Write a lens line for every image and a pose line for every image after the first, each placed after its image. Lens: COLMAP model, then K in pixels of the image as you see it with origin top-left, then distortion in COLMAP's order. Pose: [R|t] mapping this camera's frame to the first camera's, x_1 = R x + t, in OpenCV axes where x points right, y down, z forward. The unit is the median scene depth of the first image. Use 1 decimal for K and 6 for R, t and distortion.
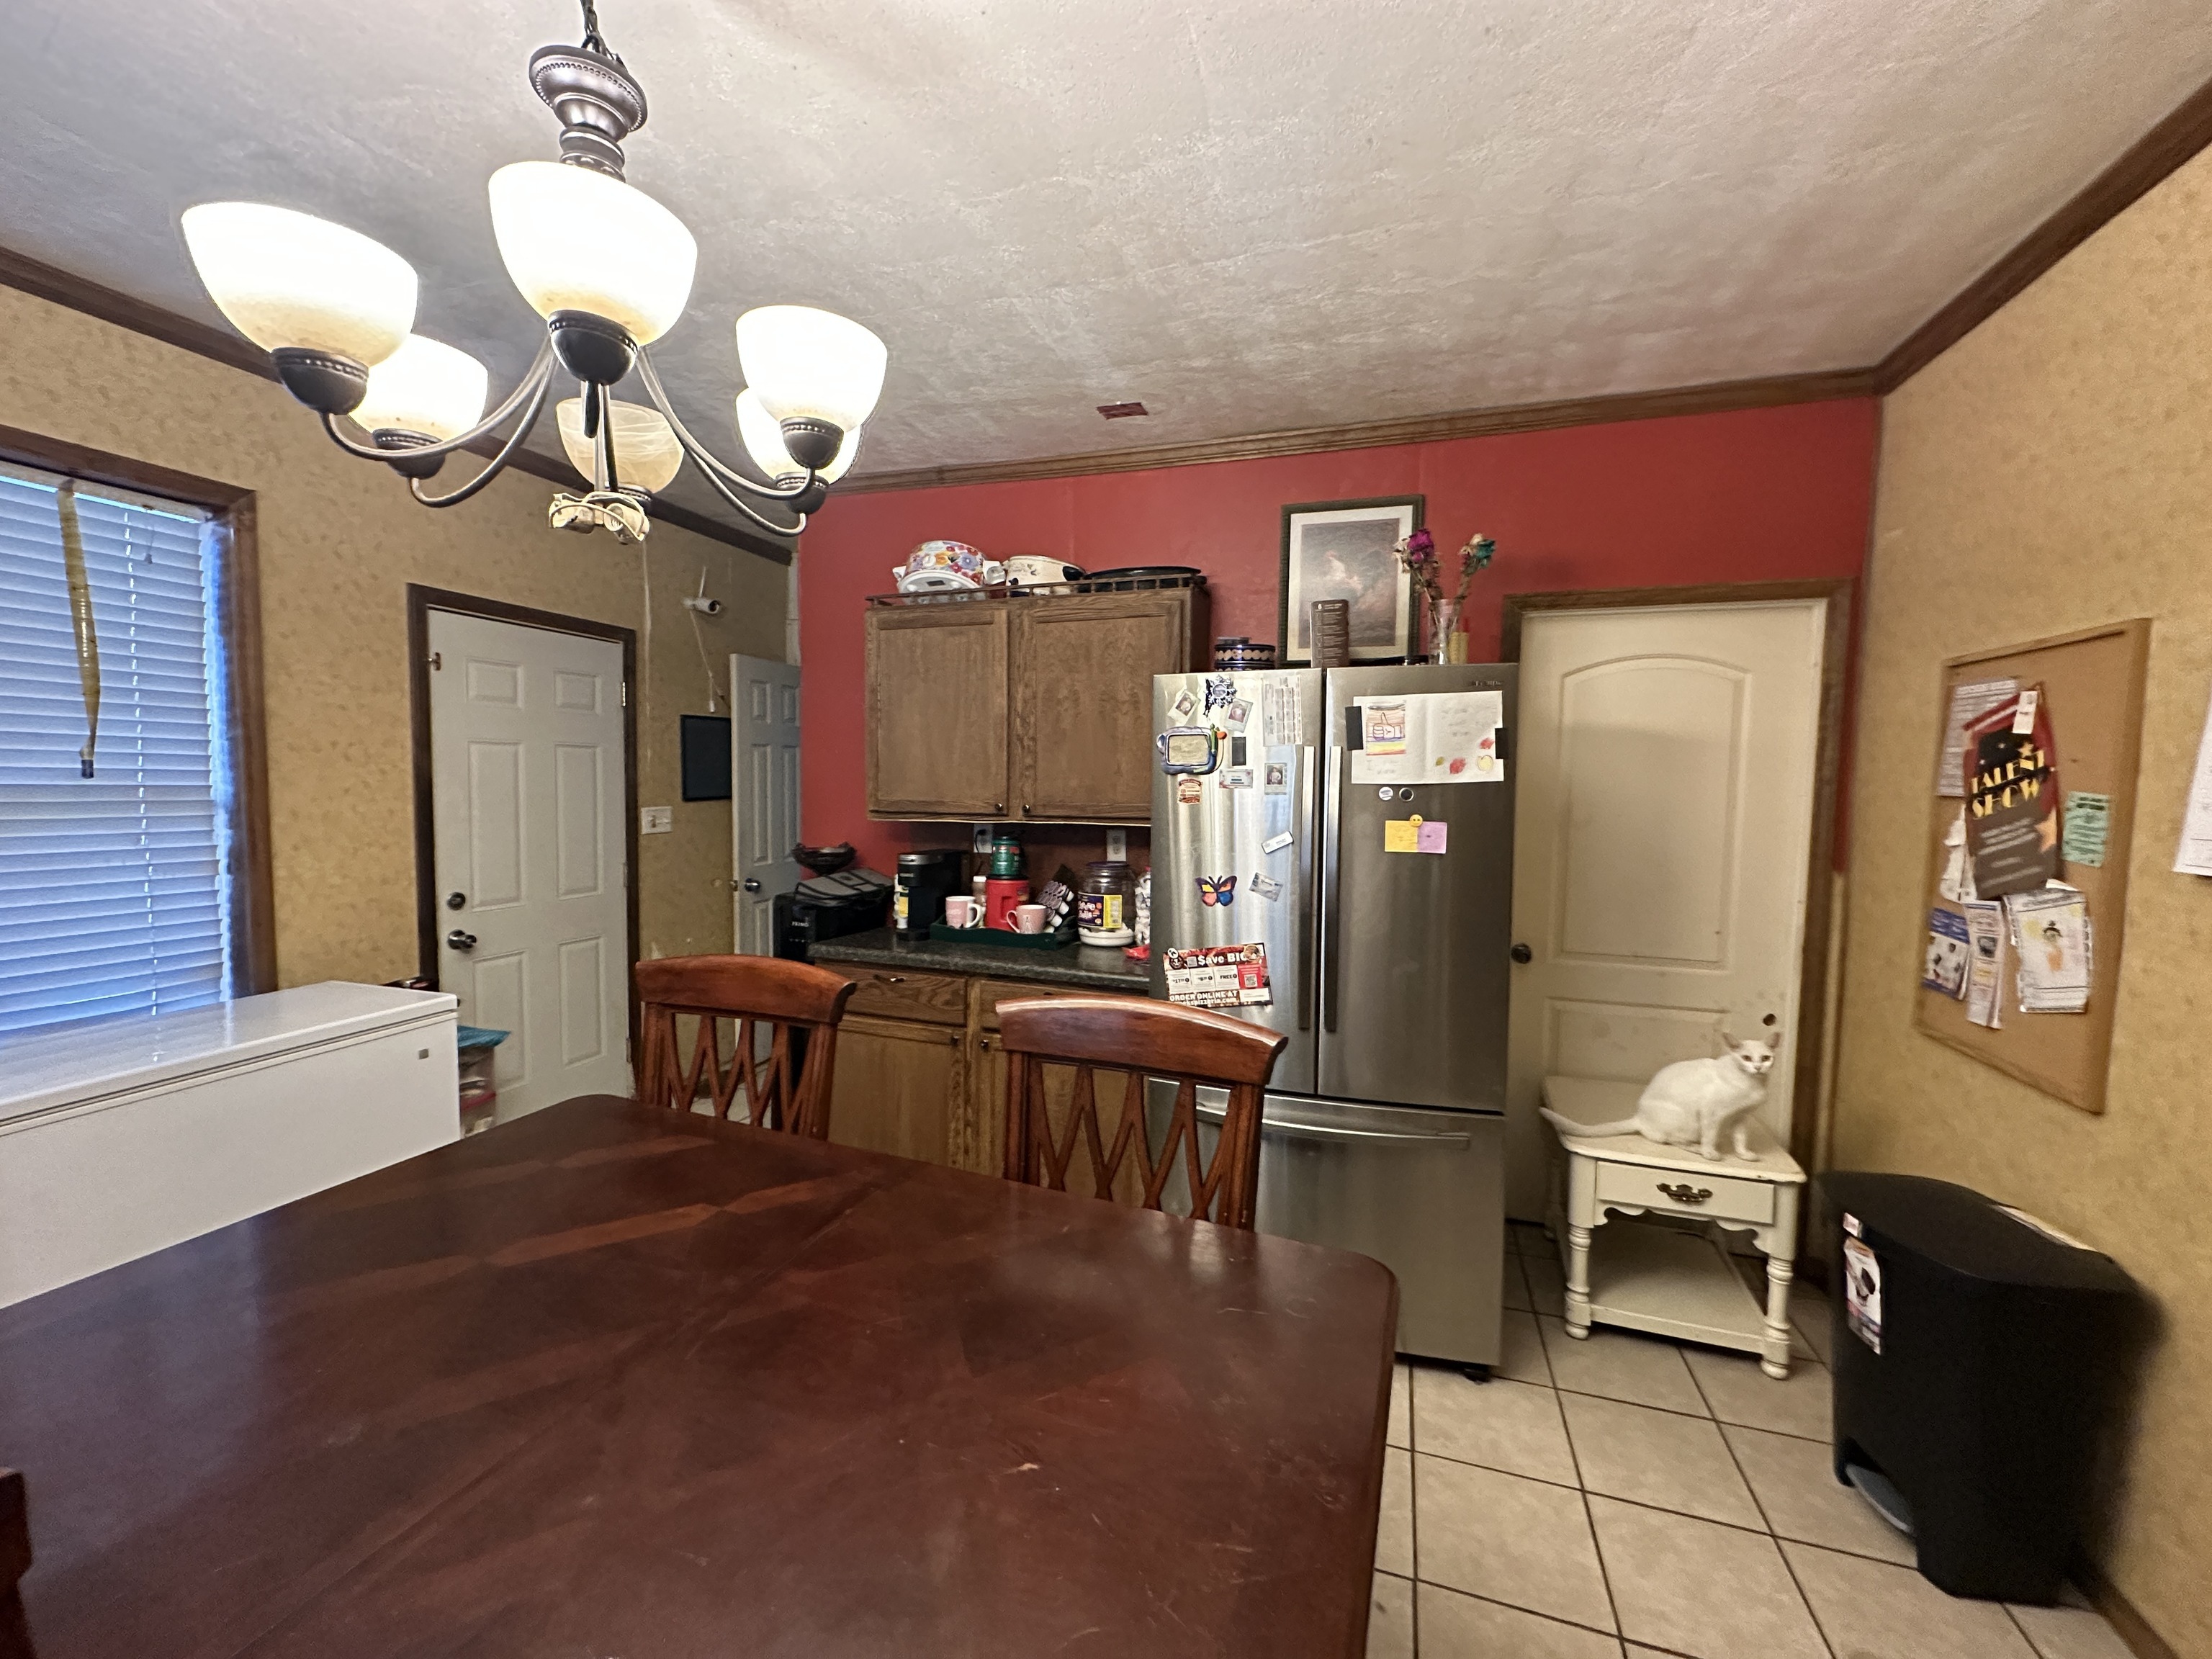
lens RADIAL K [[884.2, 0, 1100.6], [0, 884.2, 826.5], [0, 0, 1]] dist [-0.002255, 0.000464]
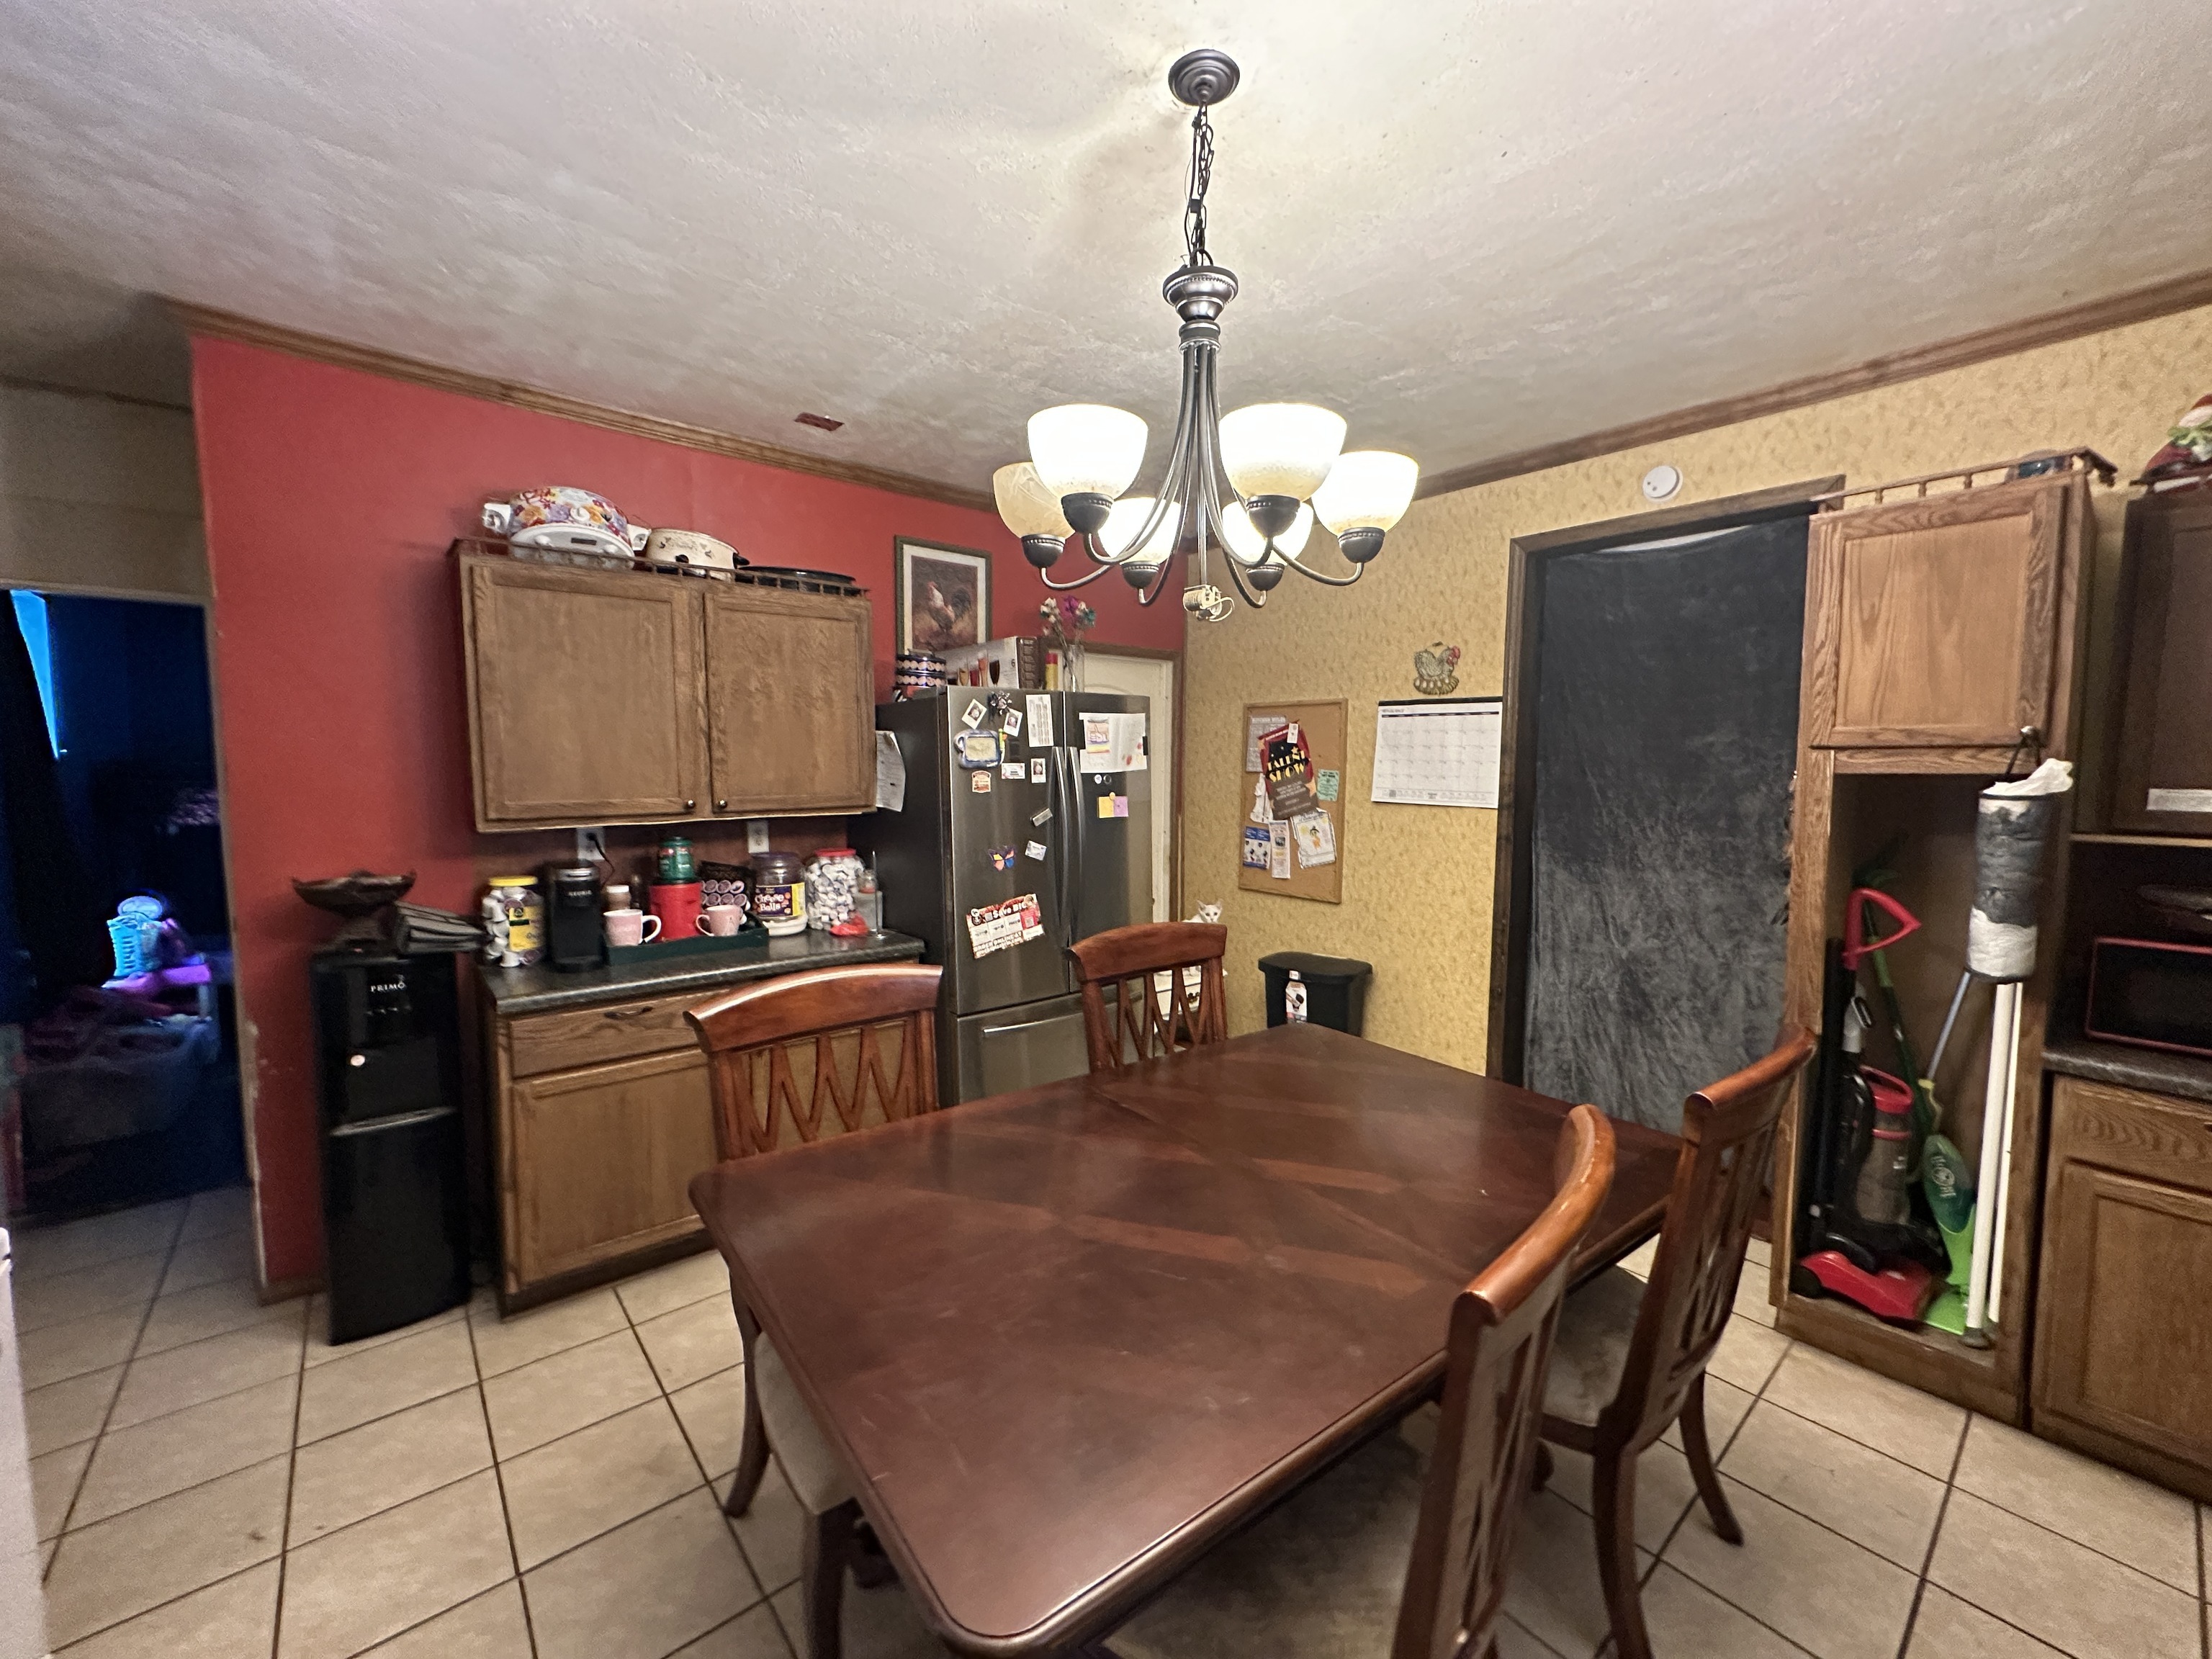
lens RADIAL K [[884.2, 0, 1094.6], [0, 884.2, 824.1], [0, 0, 1]] dist [-0.002255, 0.000464]
pose [[0.527118, -0.075513, 0.846431, -0.695492], [0.050170, 0.997072, 0.057708, -0.035246], [-0.848310, 0.012047, 0.529363, 0.160879]]
